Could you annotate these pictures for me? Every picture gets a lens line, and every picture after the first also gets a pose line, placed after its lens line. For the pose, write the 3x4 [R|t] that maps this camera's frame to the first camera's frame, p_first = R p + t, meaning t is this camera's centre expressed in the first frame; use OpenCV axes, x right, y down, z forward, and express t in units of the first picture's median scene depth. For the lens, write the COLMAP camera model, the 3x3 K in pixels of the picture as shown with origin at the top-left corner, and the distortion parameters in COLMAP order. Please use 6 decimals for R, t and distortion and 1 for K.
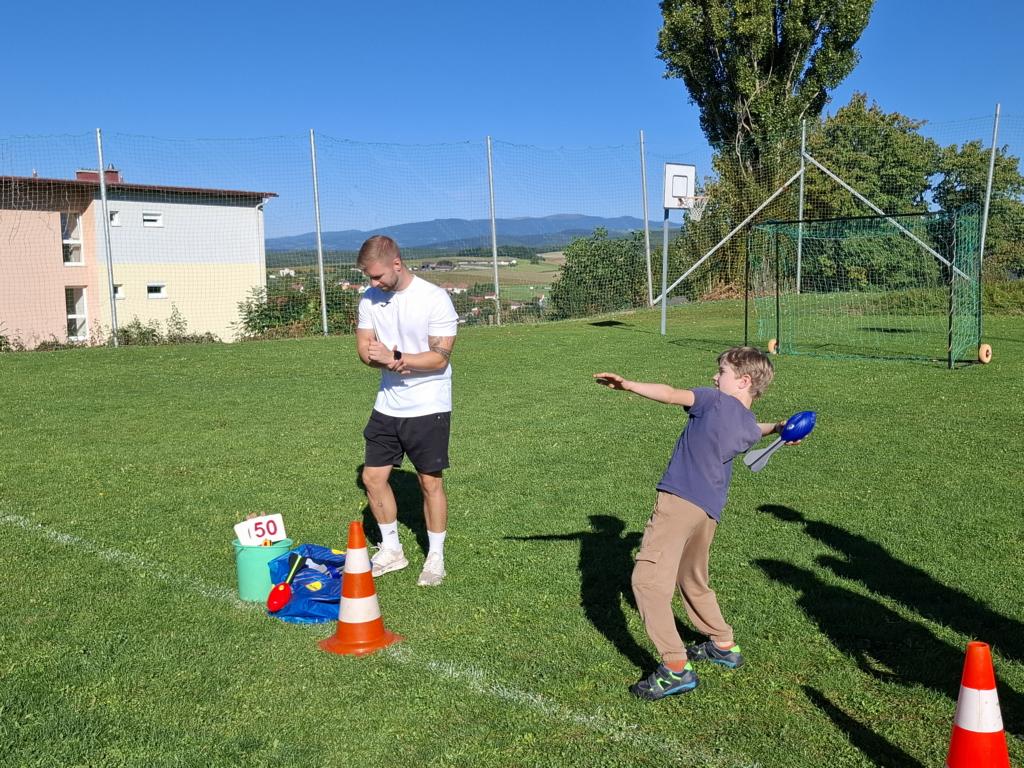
lens RADIAL K [[1046.0, 0, 502.6], [0, 1046.0, 390.2], [0, 0, 1]] dist [0.141267, -0.246649]
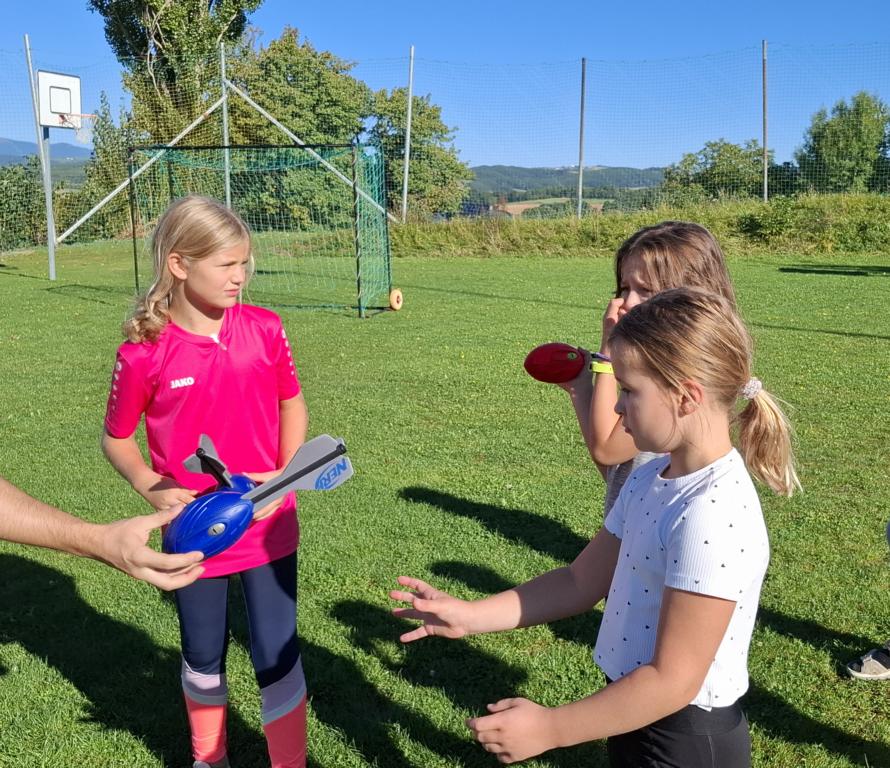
lens RADIAL K [[983.7, 0, 527.7], [0, 983.7, 364.8], [0, 0, 1]] dist [0.144945, -0.243860]
pose [[0.870683, -0.060701, 0.488085, 0.071349], [0.040045, 0.997809, 0.052657, -0.010583], [-0.490213, -0.026302, 0.871206, 0.101972]]
